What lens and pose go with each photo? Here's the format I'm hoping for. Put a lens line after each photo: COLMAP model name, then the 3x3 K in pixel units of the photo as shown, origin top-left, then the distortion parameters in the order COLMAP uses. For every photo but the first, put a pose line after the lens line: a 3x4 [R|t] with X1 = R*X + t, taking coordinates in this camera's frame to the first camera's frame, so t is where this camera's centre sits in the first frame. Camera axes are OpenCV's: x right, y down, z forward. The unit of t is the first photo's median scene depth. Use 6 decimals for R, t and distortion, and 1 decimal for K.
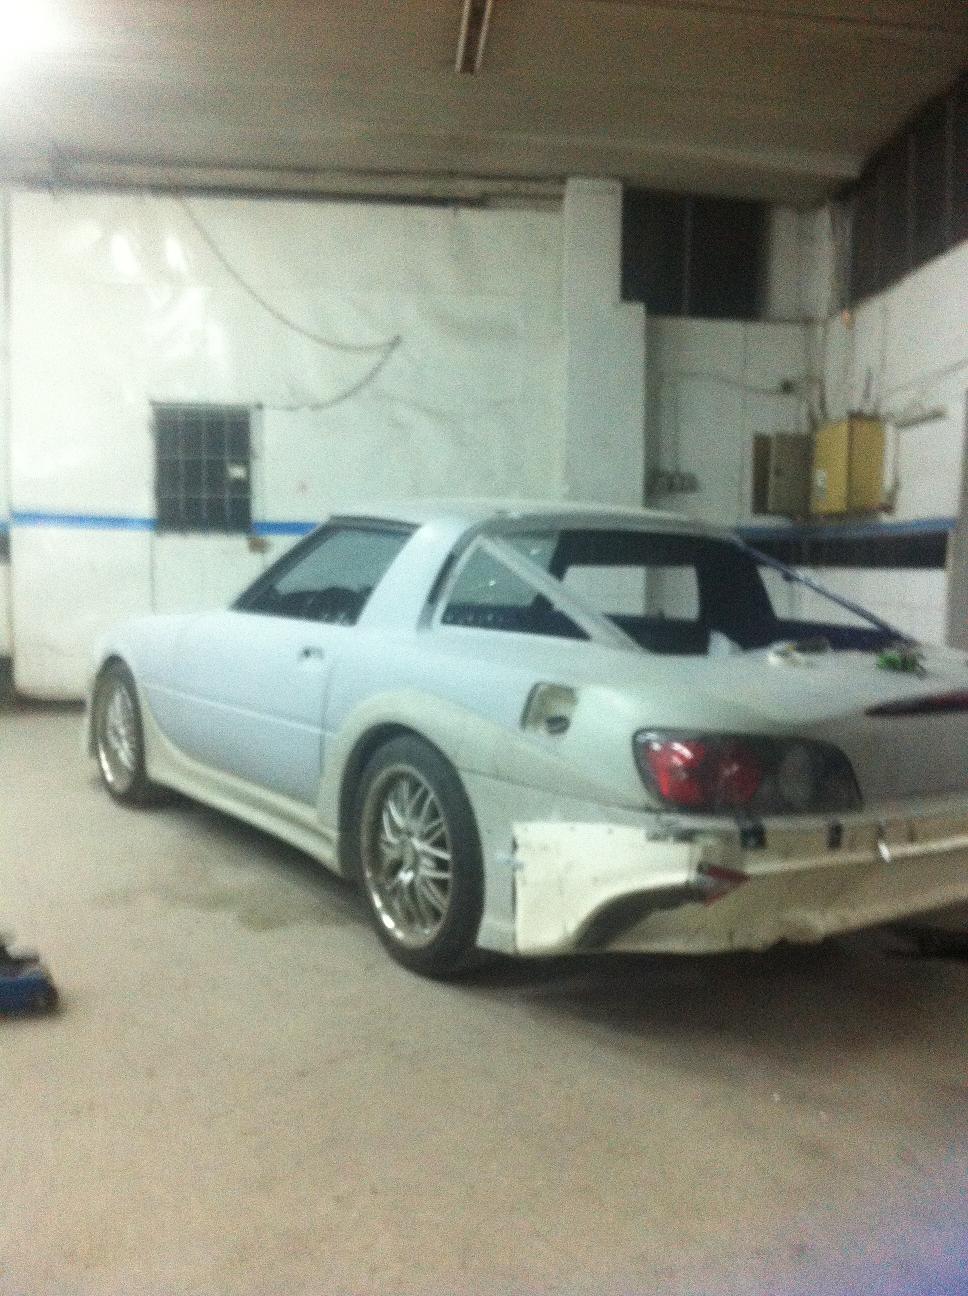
lens RADIAL K [[1226.3, 0, 484.0], [0, 1226.3, 648.0], [0, 0, 1]] dist [0.094336, -0.317570]
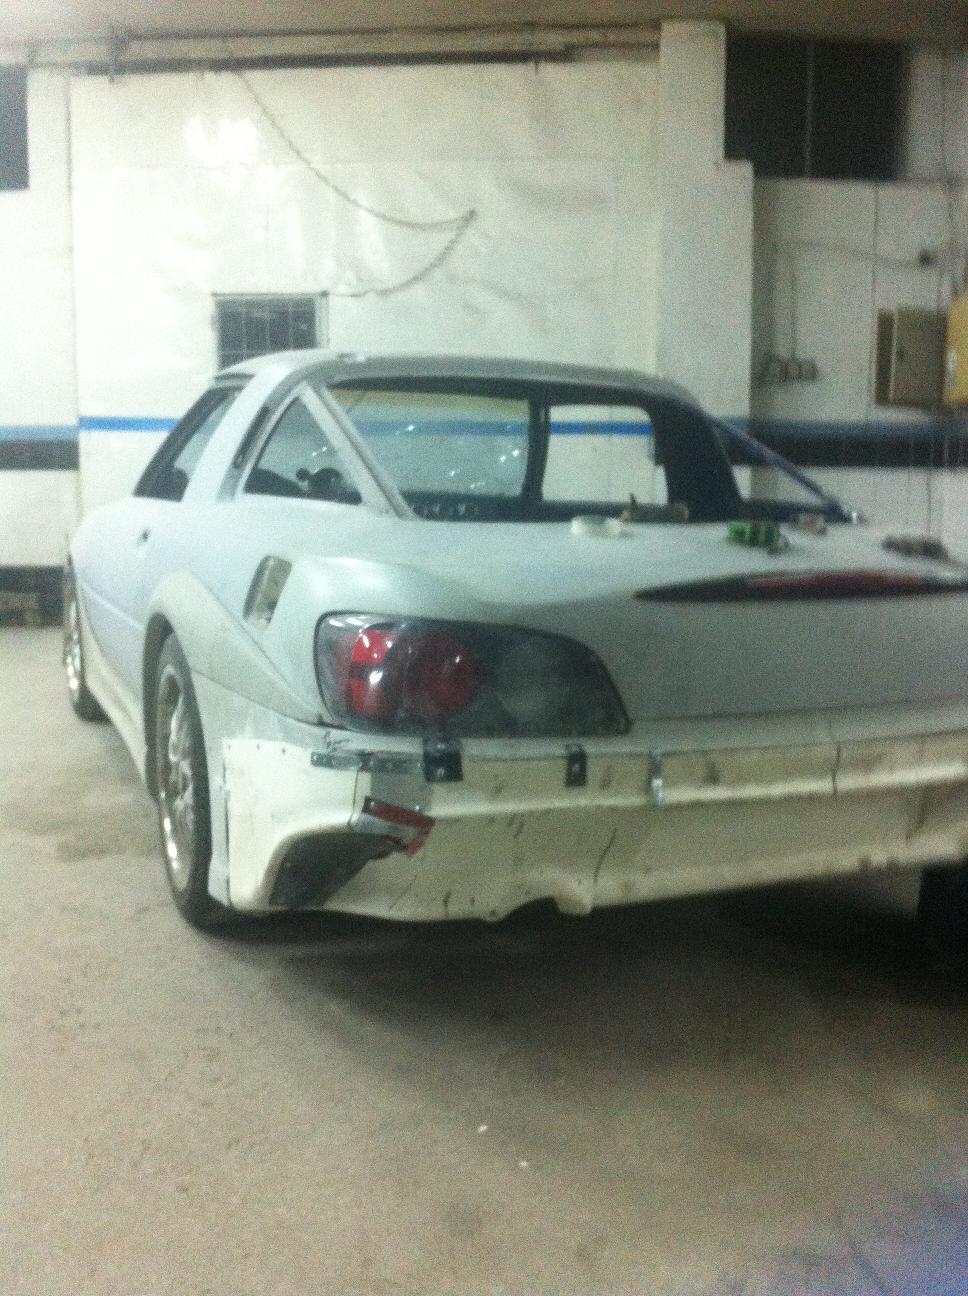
lens RADIAL K [[1259.4, 0, 484.0], [0, 1259.4, 648.0], [0, 0, 1]] dist [0.007093, -0.161915]
pose [[0.985003, 0.020284, -0.171343, 0.255497], [-0.010611, 0.998308, 0.057179, 0.031480], [0.172213, -0.054504, 0.983551, 0.208504]]
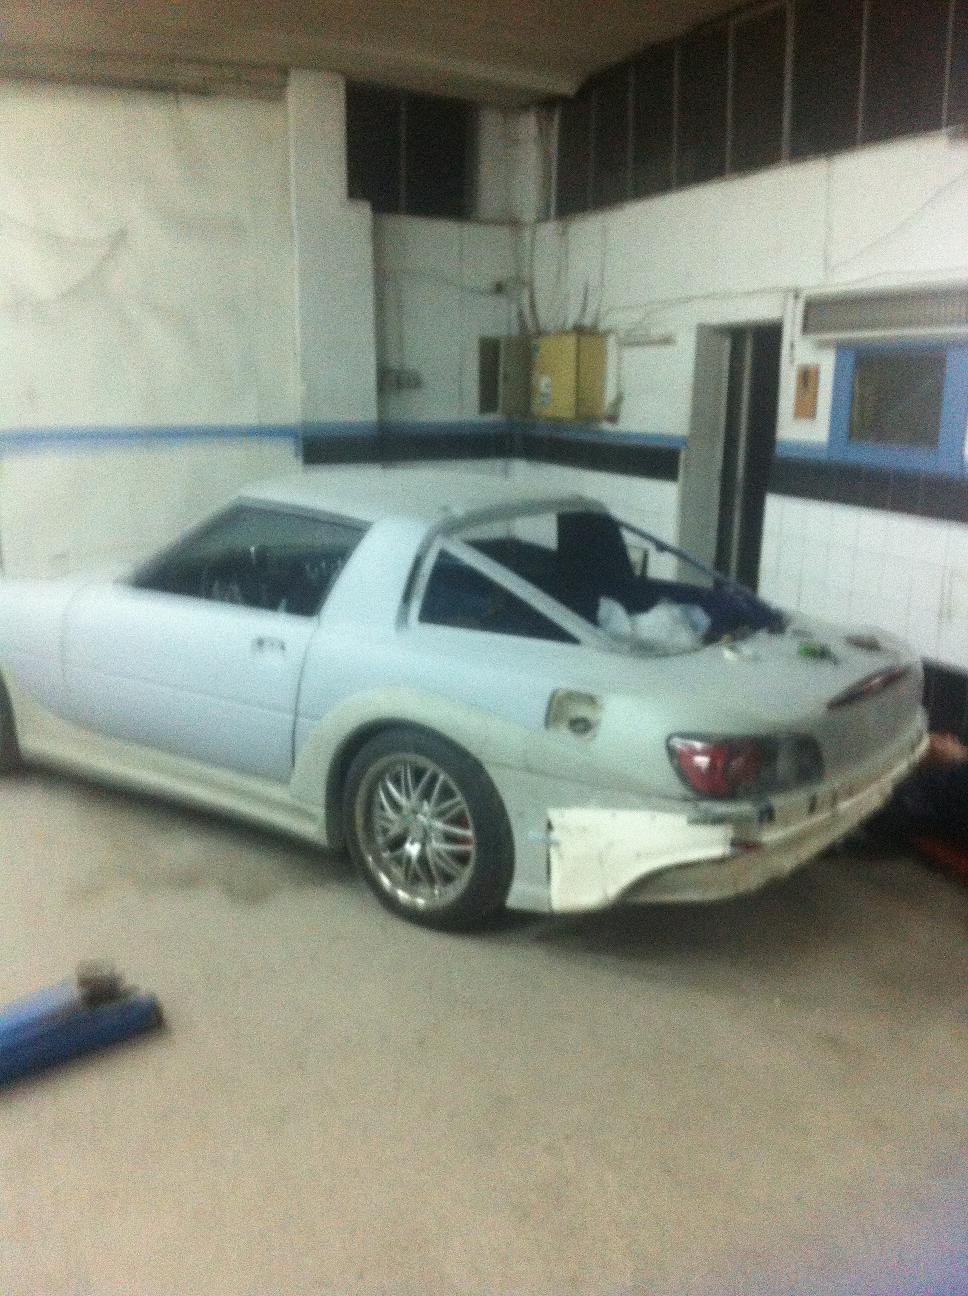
lens RADIAL K [[1226.3, 0, 484.0], [0, 1226.3, 648.0], [0, 0, 1]] dist [0.094336, -0.317570]
pose [[0.945877, -0.073894, 0.316000, -0.324936], [0.029330, 0.989212, 0.143527, -0.151760], [-0.323197, -0.126490, 0.937840, -0.072315]]
